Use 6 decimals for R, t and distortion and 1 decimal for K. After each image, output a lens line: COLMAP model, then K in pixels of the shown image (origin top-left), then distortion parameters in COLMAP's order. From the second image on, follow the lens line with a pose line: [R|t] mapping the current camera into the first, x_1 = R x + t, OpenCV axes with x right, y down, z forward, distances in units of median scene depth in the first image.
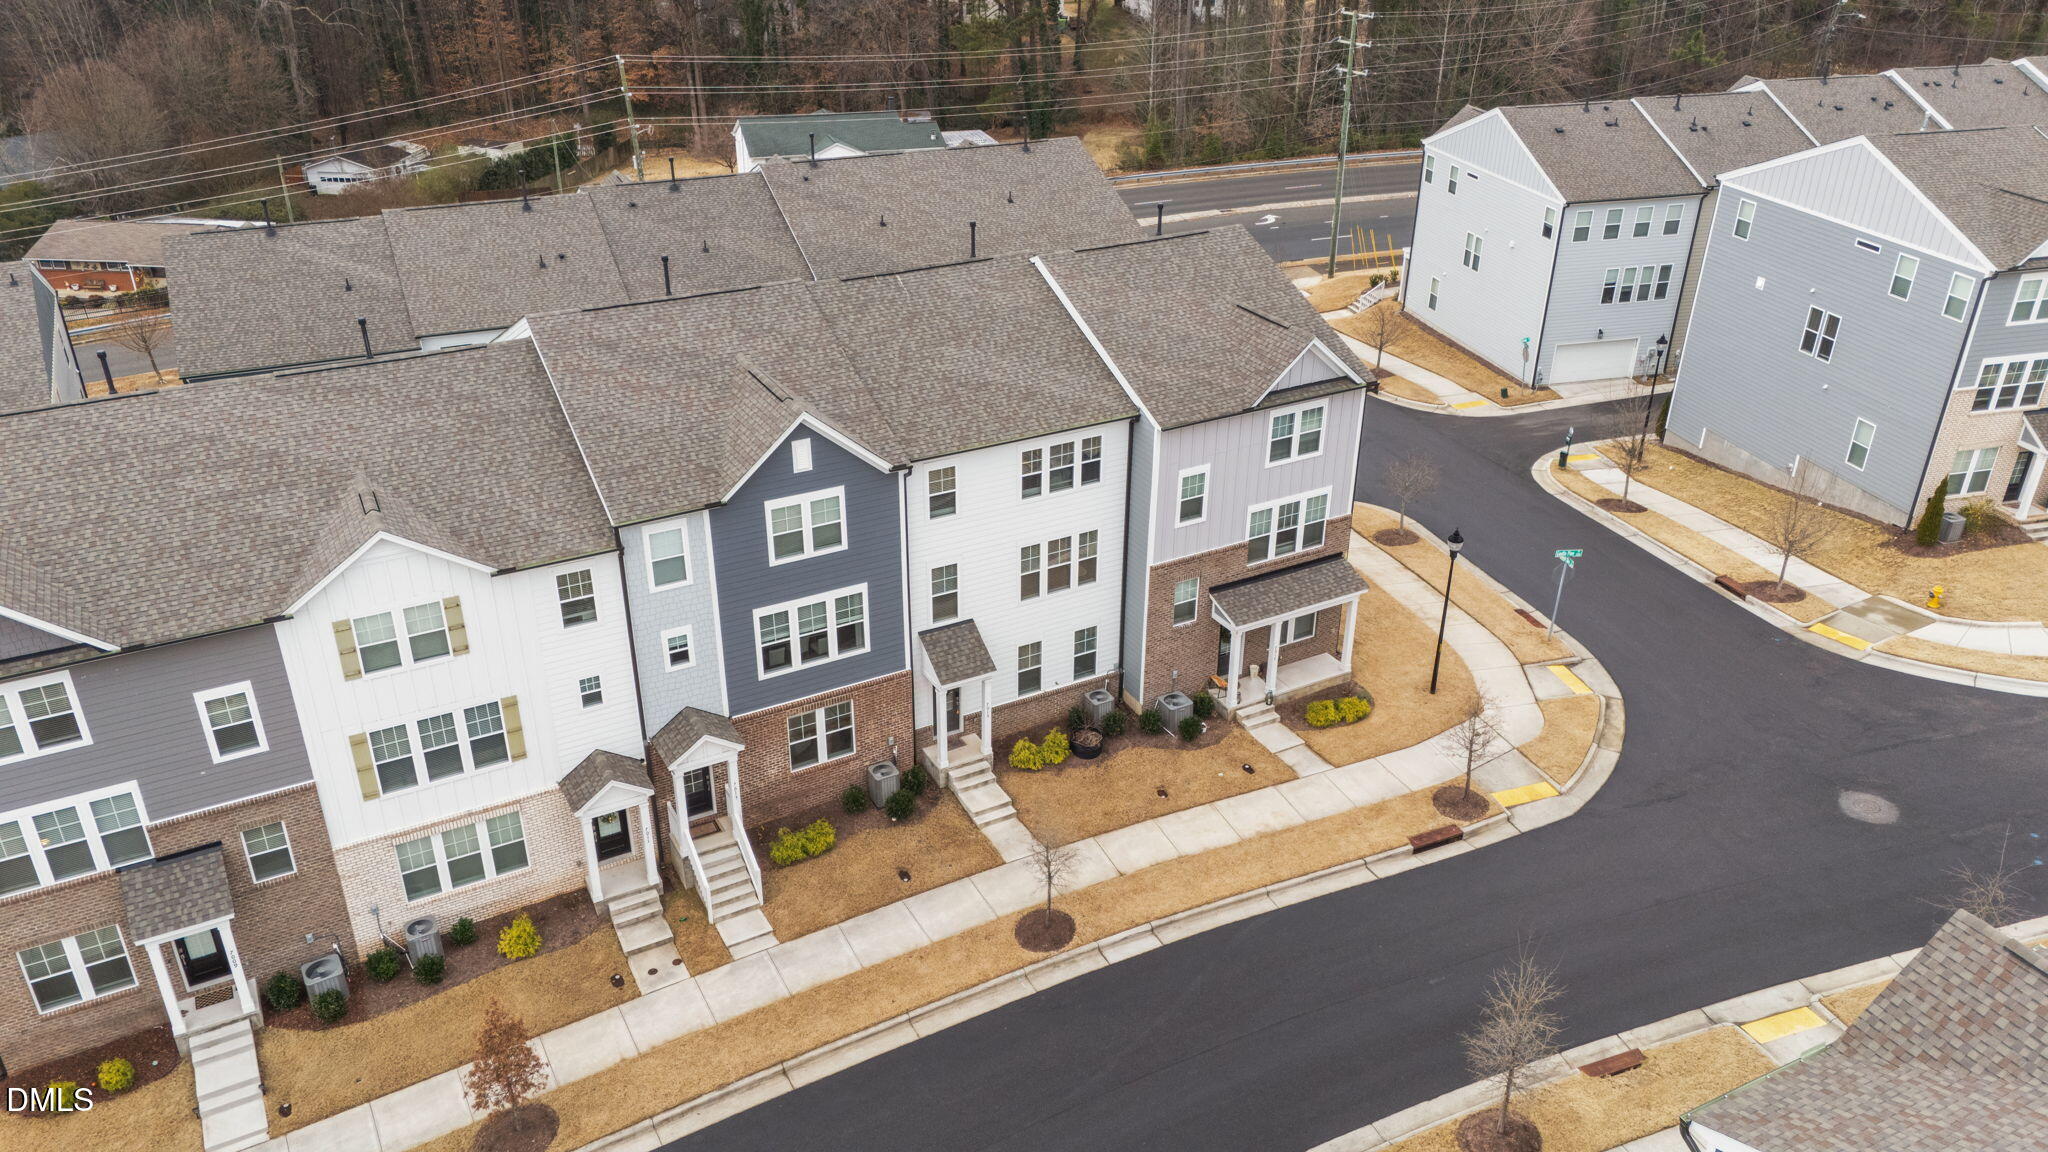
lens RADIAL K [[1514.8, 0, 1024.3], [0, 1514.8, 583.6], [0, 0, 1]] dist [0.048288, -0.005156]
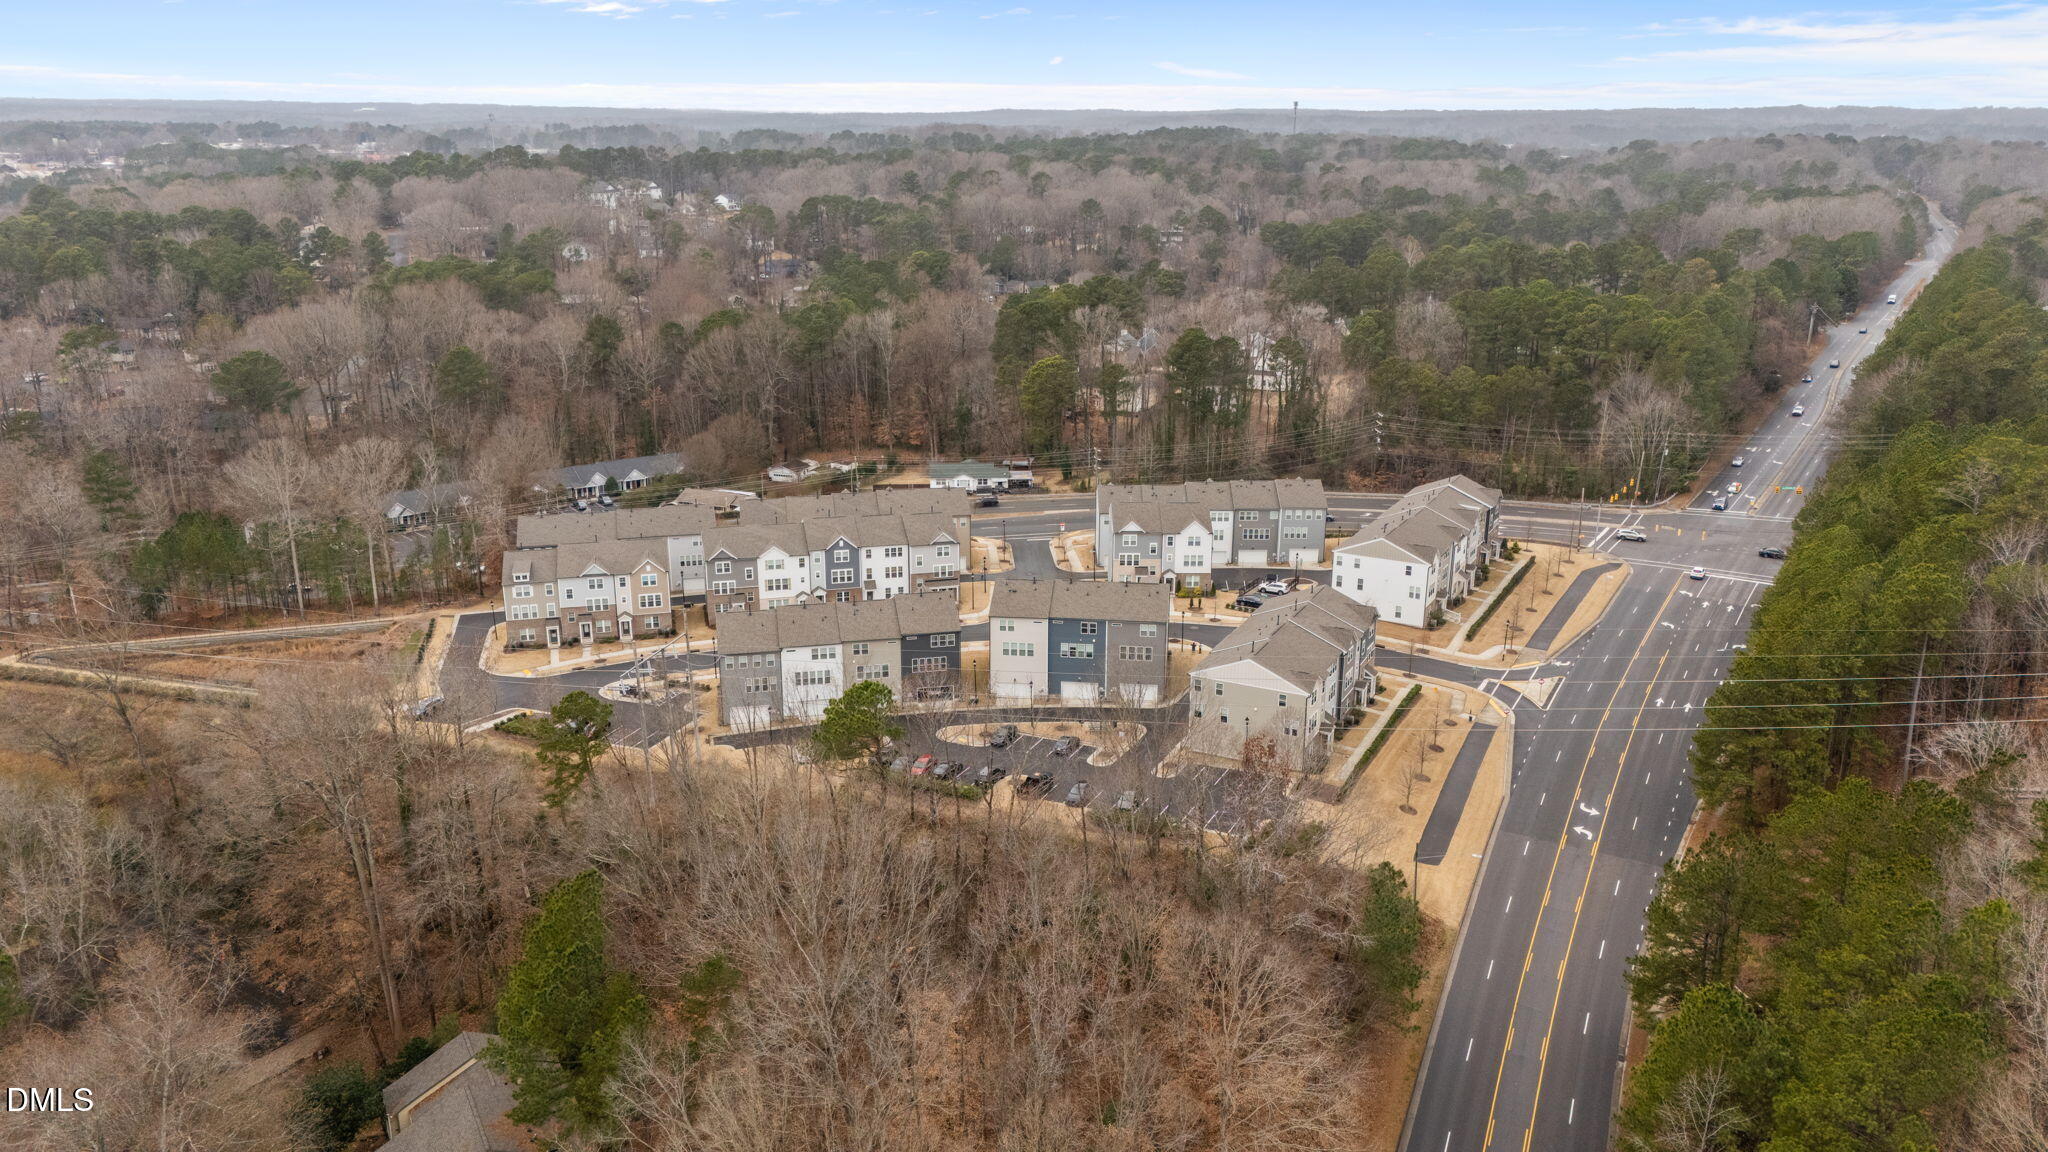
lens RADIAL K [[1512.6, 0, 1018.0], [0, 1512.6, 579.2], [0, 0, 1]] dist [0.024816, -0.009045]
pose [[0.966456, 0.074808, -0.245694, 1.773458], [-0.118155, 0.978899, -0.166719, 0.855882], [0.228038, 0.190157, 0.954903, -3.985800]]
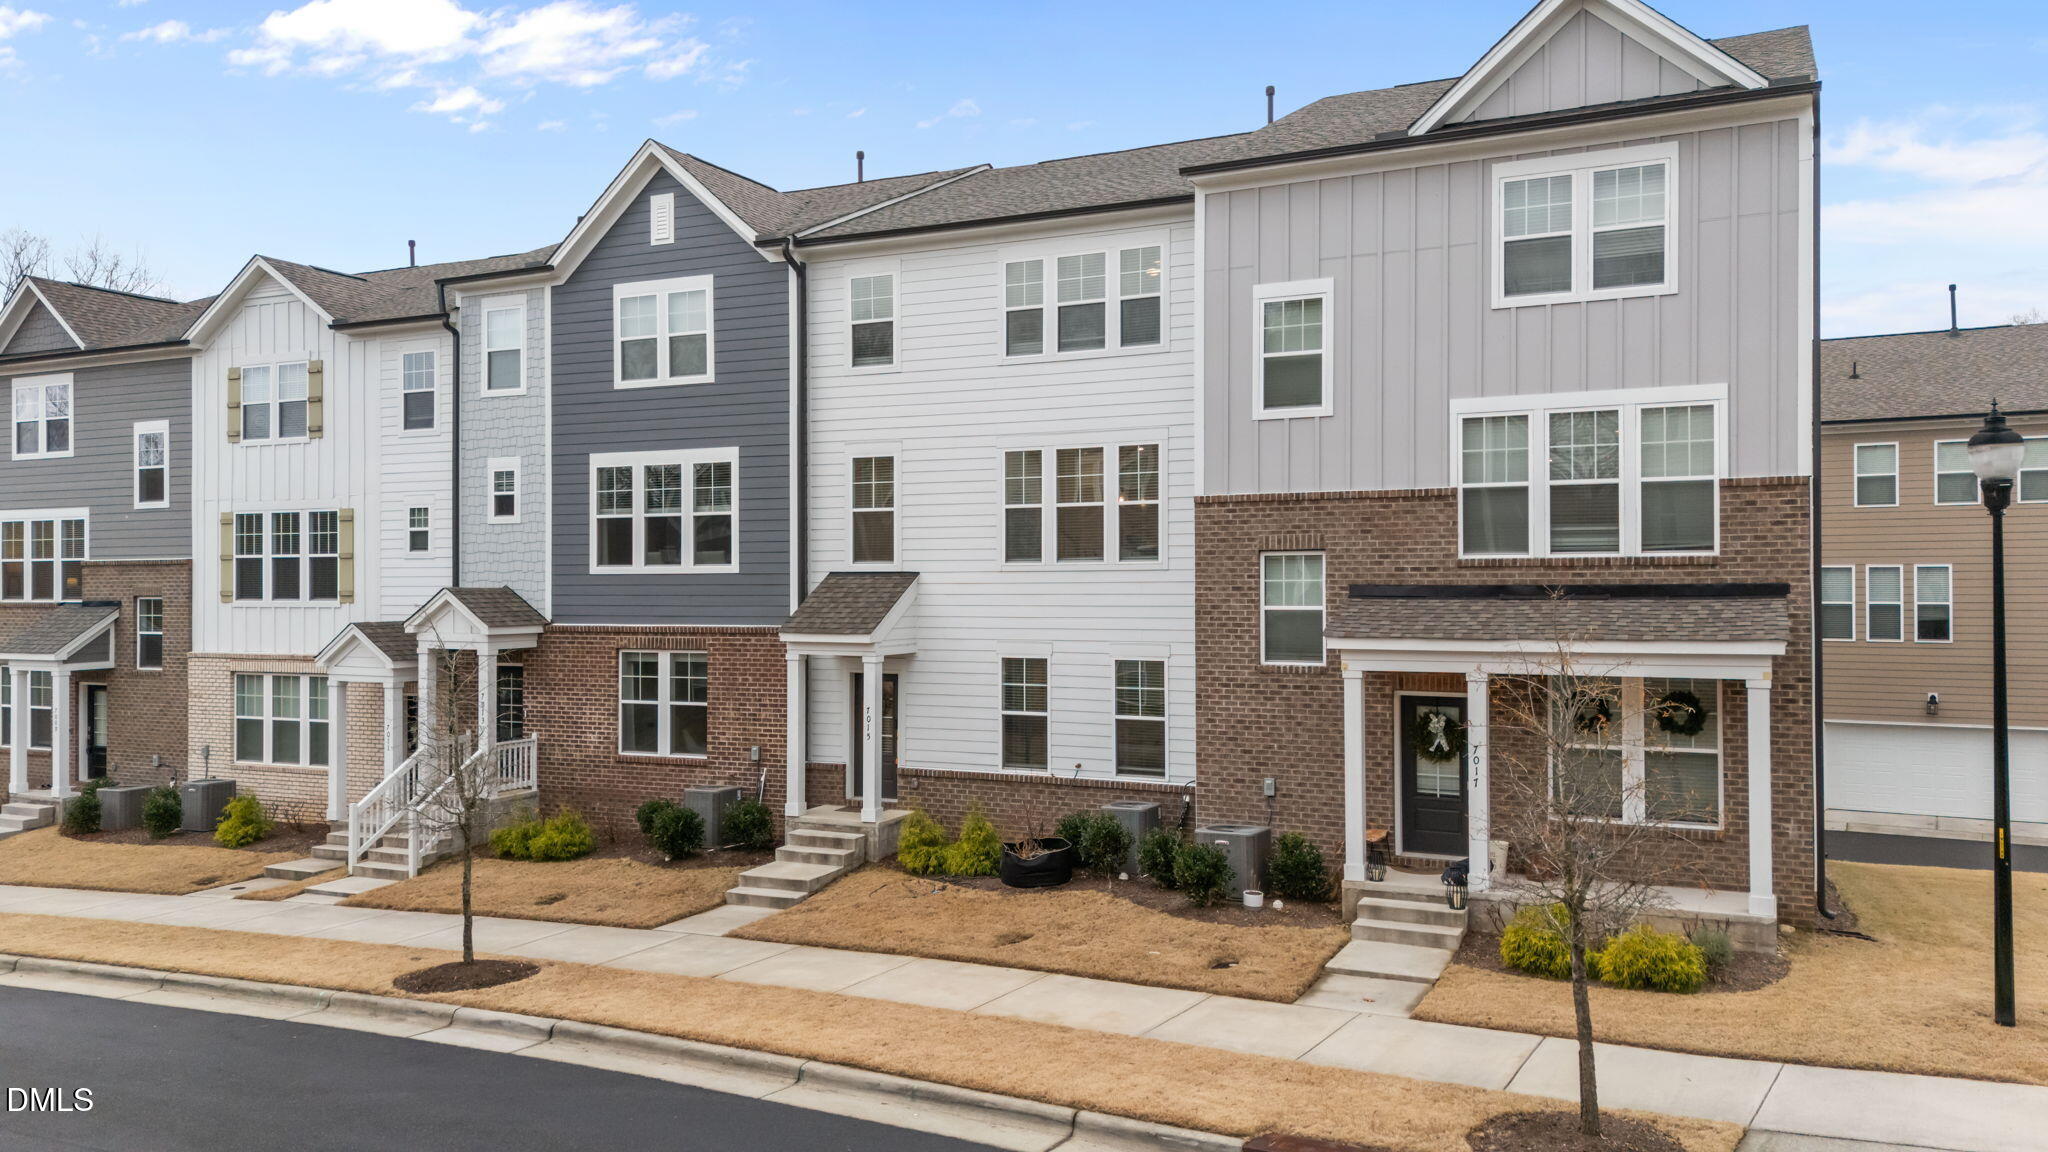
lens RADIAL K [[1512.6, 0, 1018.0], [0, 1512.6, 579.2], [0, 0, 1]] dist [0.024816, -0.009045]
pose [[0.571211, -0.010531, -0.820735, 0.459497], [-0.376926, 0.884886, -0.273685, 0.169371], [0.729139, 0.465689, 0.501488, 0.765433]]
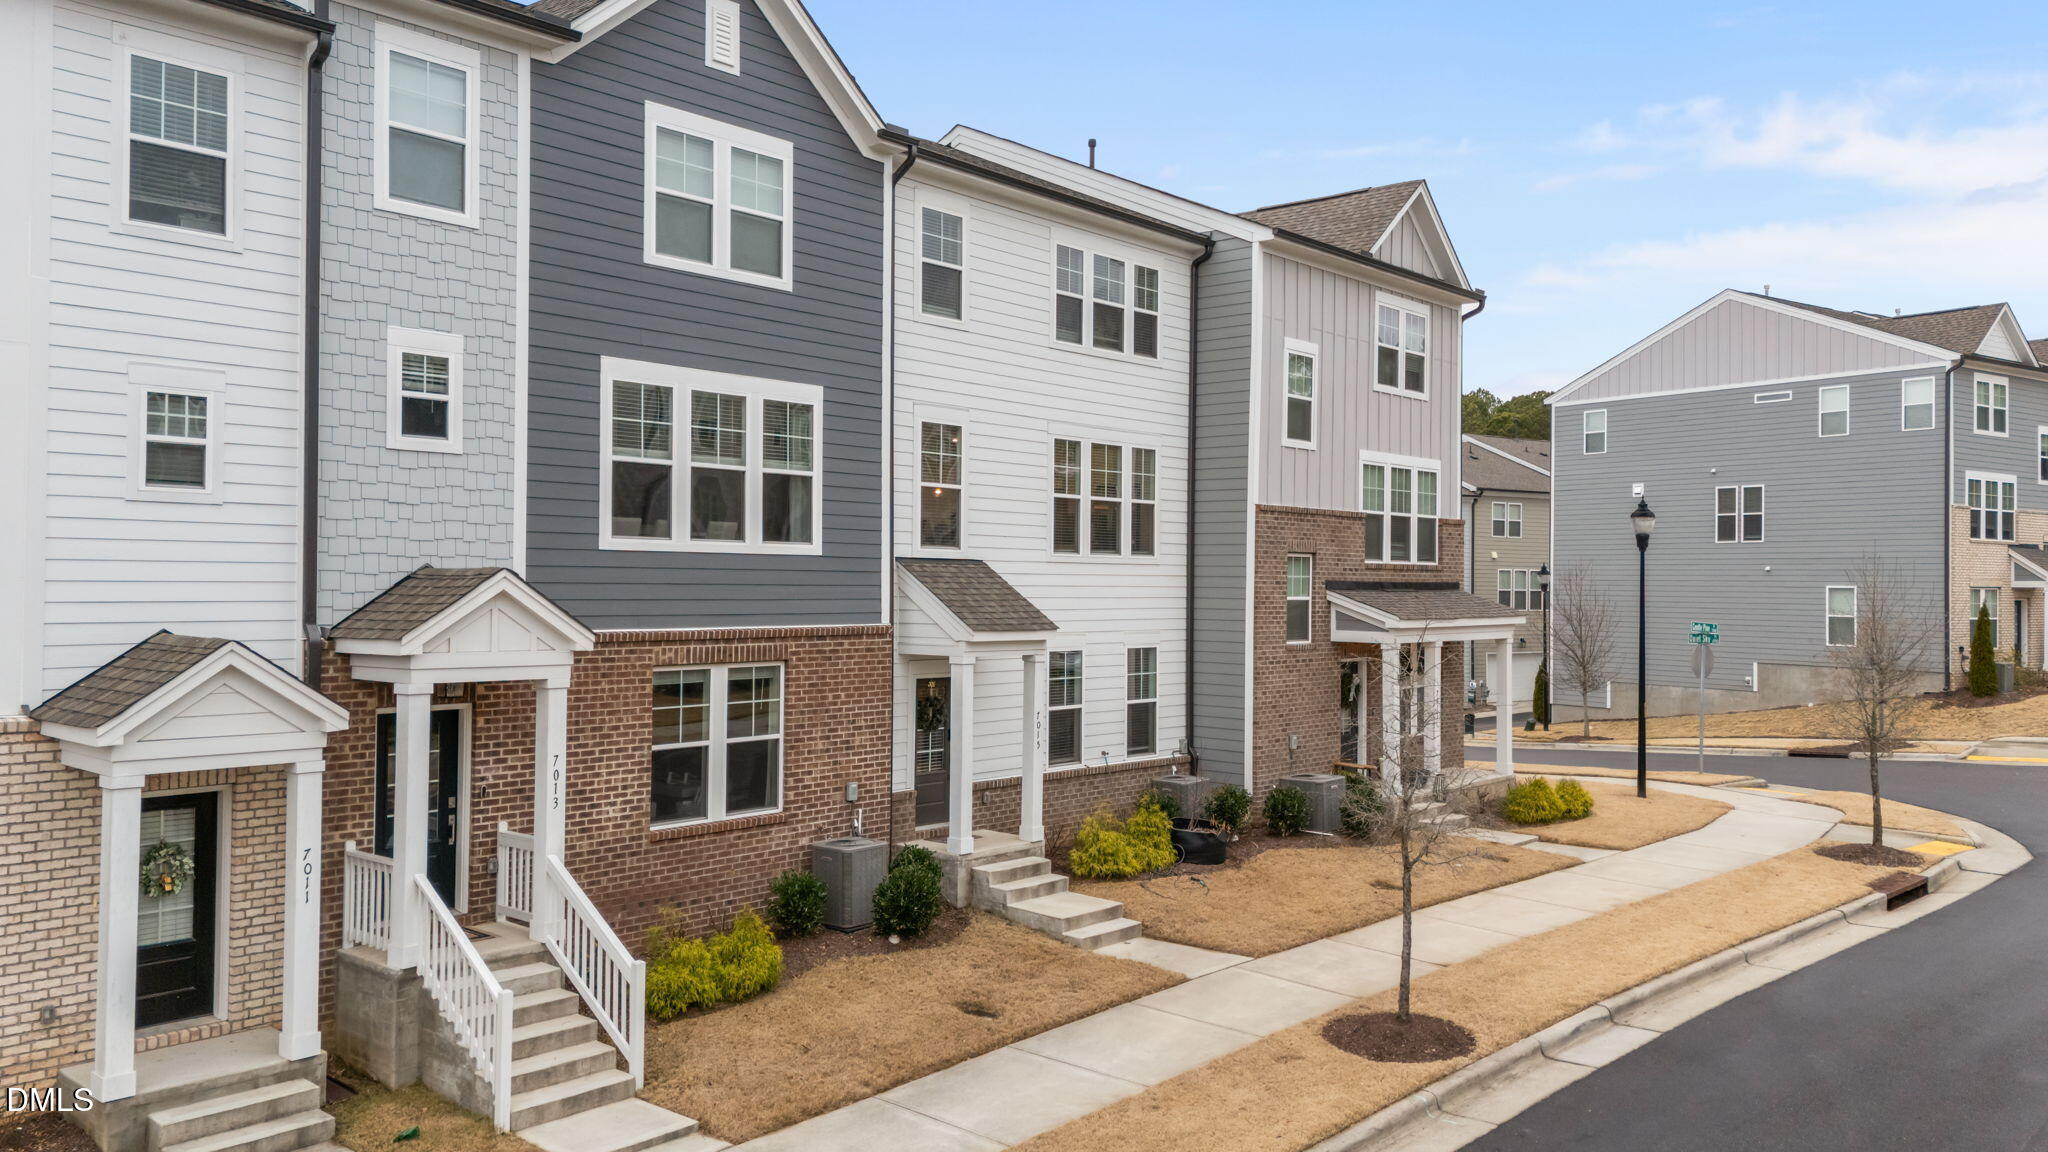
lens RADIAL K [[1570.4, 0, 1041.5], [0, 1570.4, 570.1], [0, 0, 1]] dist [0.026756, -0.001227]
pose [[0.938395, 0.006552, 0.345503, -0.200236], [0.157139, 0.882377, -0.443528, 0.266113], [-0.307770, 0.470497, 0.826989, 0.579918]]
